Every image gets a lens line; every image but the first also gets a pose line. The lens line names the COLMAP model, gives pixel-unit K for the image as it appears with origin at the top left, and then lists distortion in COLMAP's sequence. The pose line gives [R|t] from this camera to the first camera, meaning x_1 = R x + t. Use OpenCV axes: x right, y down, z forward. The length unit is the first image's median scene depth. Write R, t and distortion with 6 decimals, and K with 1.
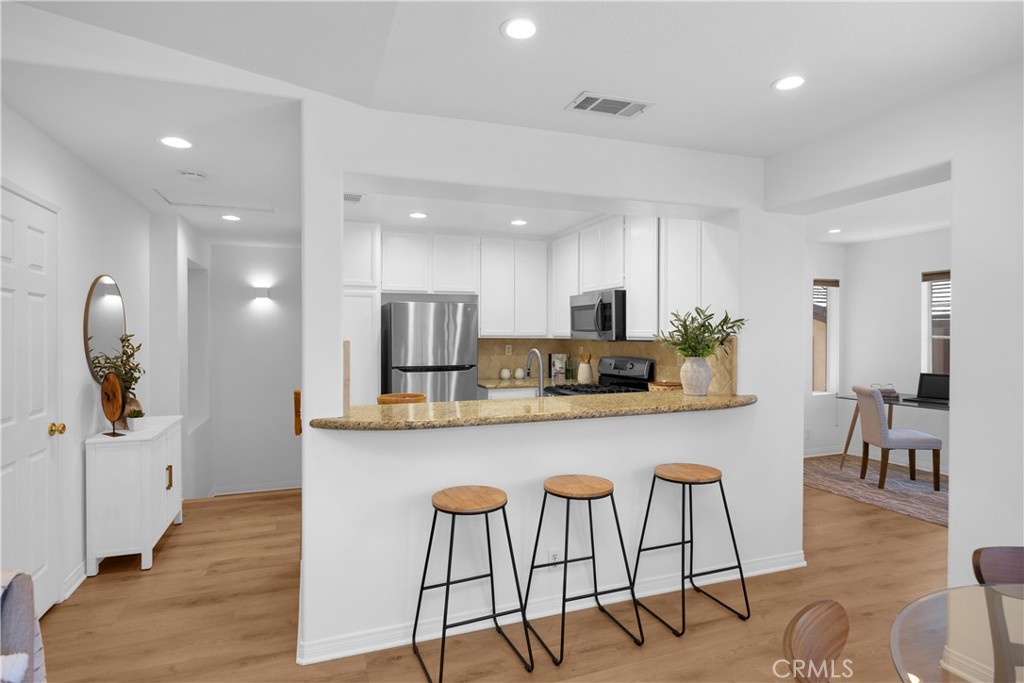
lens RADIAL K [[543.4, 0, 507.6], [0, 543.4, 339.9], [0, 0, 1]] dist [-0.001453, -0.000685]
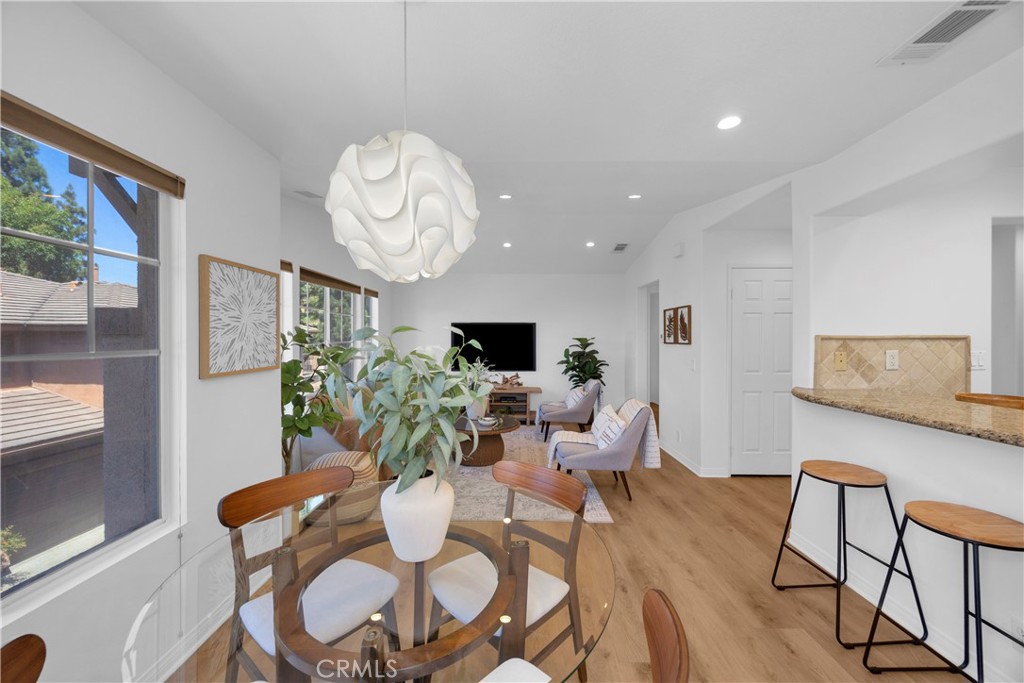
lens RADIAL K [[388.1, 0, 508.1], [0, 388.1, 339.3], [0, 0, 1]] dist [-0.002275, -0.000140]
pose [[-0.348456, 0.007568, -0.937294, 0.504287], [-0.003854, 0.999947, 0.009506, 0.003196], [0.937317, 0.006925, -0.348409, 0.332979]]
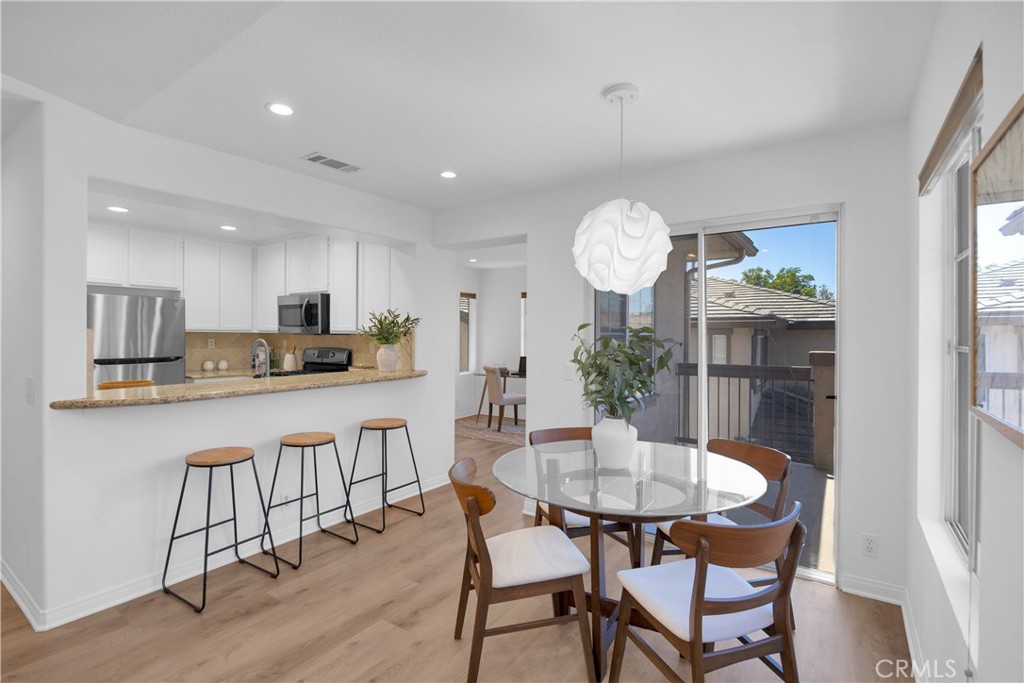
lens RADIAL K [[487.1, 0, 509.1], [0, 487.1, 337.5], [0, 0, 1]] dist [-0.020280, -0.000047]
pose [[0.817423, 0.001193, 0.576037, -0.089855], [-0.000109, 0.999998, -0.001916, 0.011441], [-0.576038, 0.001503, 0.817421, -0.156321]]
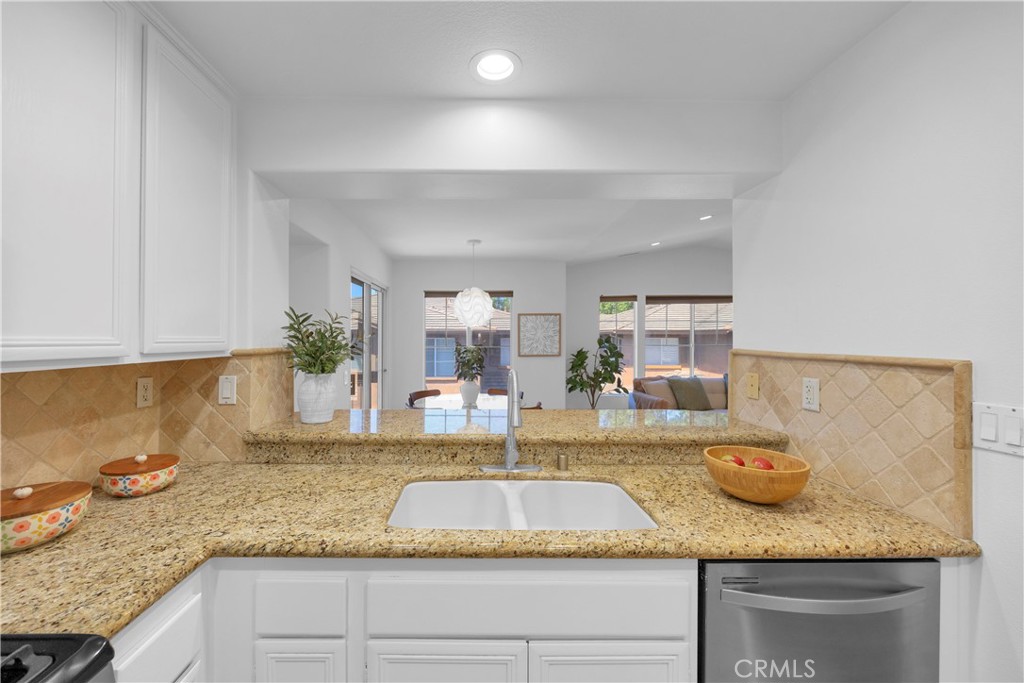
lens RADIAL K [[401.2, 0, 476.7], [0, 401.2, 336.5], [0, 0, 1]] dist [-0.004009, -0.000040]
pose [[-0.940570, 0.003070, 0.339585, -0.047942], [0.005293, 0.999970, 0.005620, -0.017620], [-0.339558, 0.007084, -0.940558, 1.074671]]
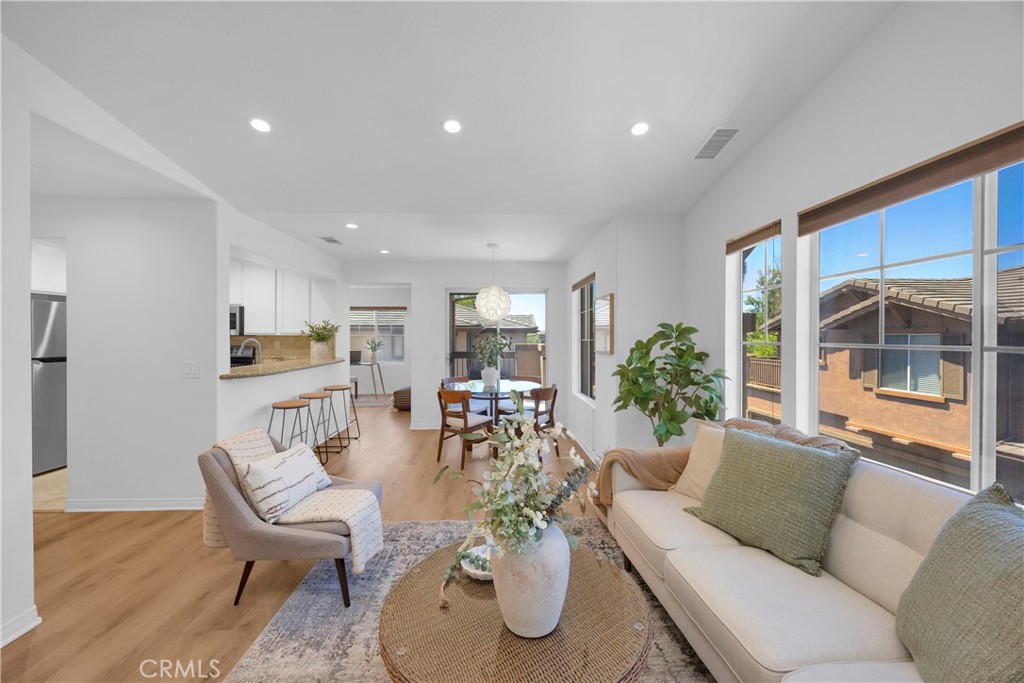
lens RADIAL K [[388.1, 0, 508.1], [0, 388.1, 339.3], [0, 0, 1]] dist [-0.002275, -0.000140]
pose [[0.300313, -0.004192, 0.953832, -0.710276], [0.005127, 0.999983, 0.002780, 0.013942], [-0.953827, 0.004055, 0.300329, -0.176143]]
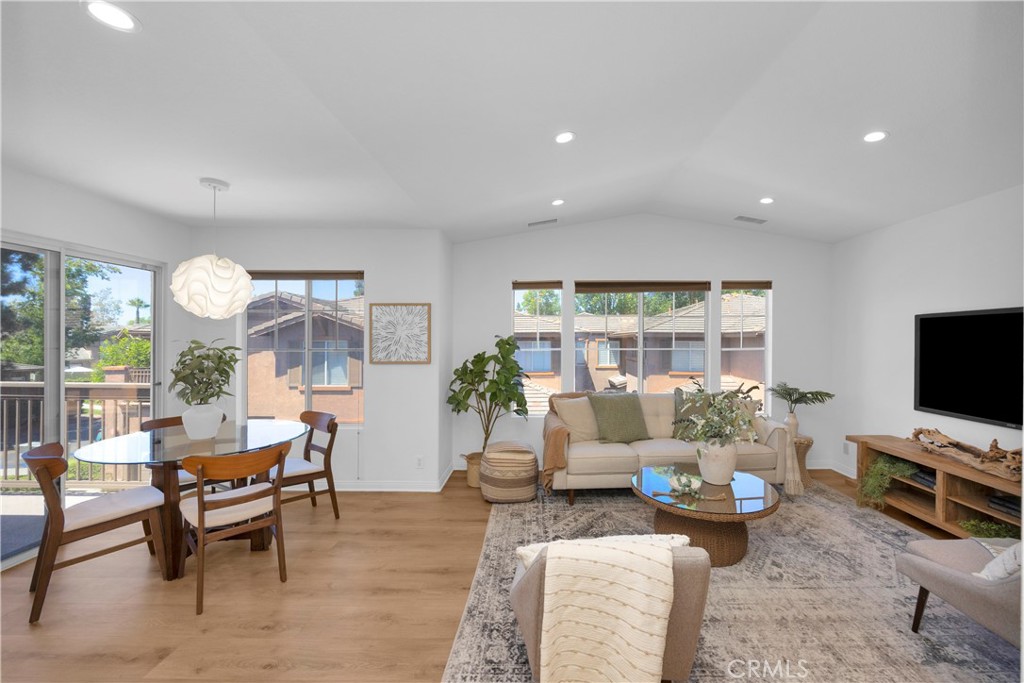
lens RADIAL K [[402.2, 0, 544.2], [0, 402.2, 342.0], [0, 0, 1]] dist [-0.003654, -0.000294]
pose [[-0.943803, 0.001655, 0.330506, -0.383157], [0.004032, 0.999971, 0.006507, -0.000804], [-0.330485, 0.007474, -0.943782, 0.582290]]
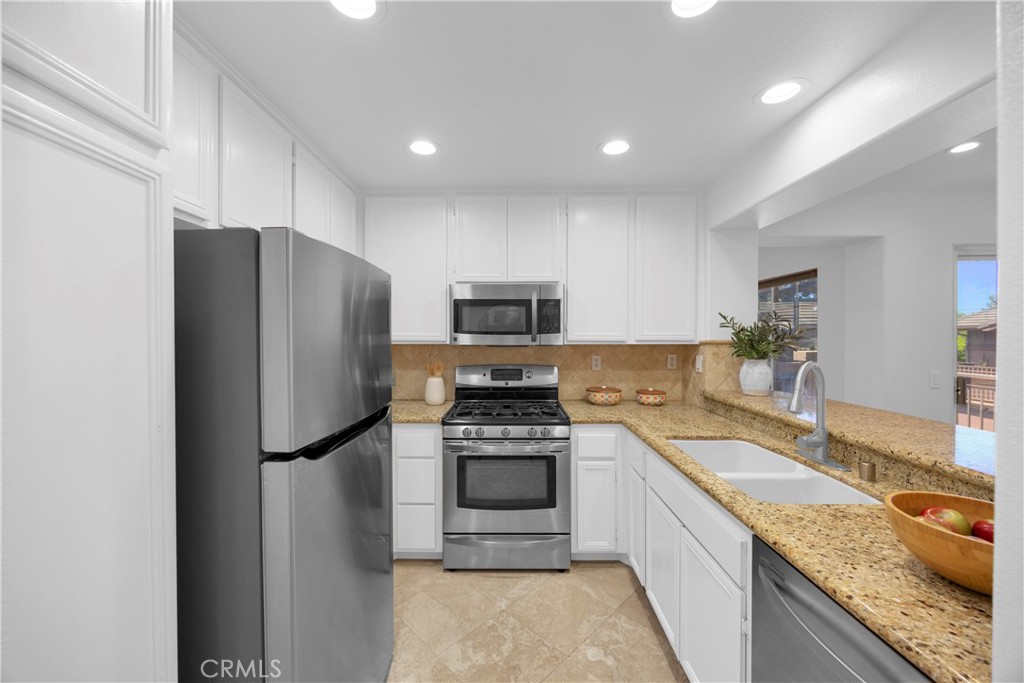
lens RADIAL K [[388.1, 0, 508.1], [0, 388.1, 339.3], [0, 0, 1]] dist [-0.002275, -0.000140]
pose [[0.353484, -0.005936, 0.935422, -0.383600], [0.011577, 0.999931, 0.001970, -0.010828], [-0.935369, 0.010133, 0.353528, 0.867521]]
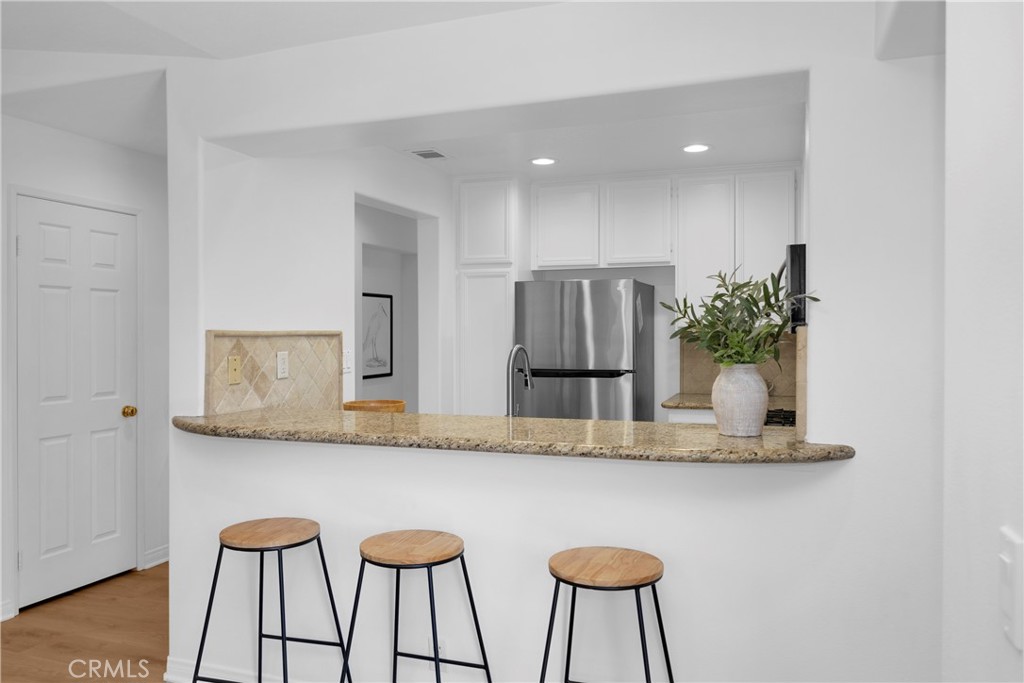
lens RADIAL K [[757.6, 0, 507.3], [0, 757.6, 337.6], [0, 0, 1]] dist [-0.005812, 0.002479]
pose [[0.764369, 0.007949, -0.644730, 0.476297], [-0.006938, 0.999968, 0.004104, 0.002786], [0.644741, 0.001337, 0.764400, 0.207119]]
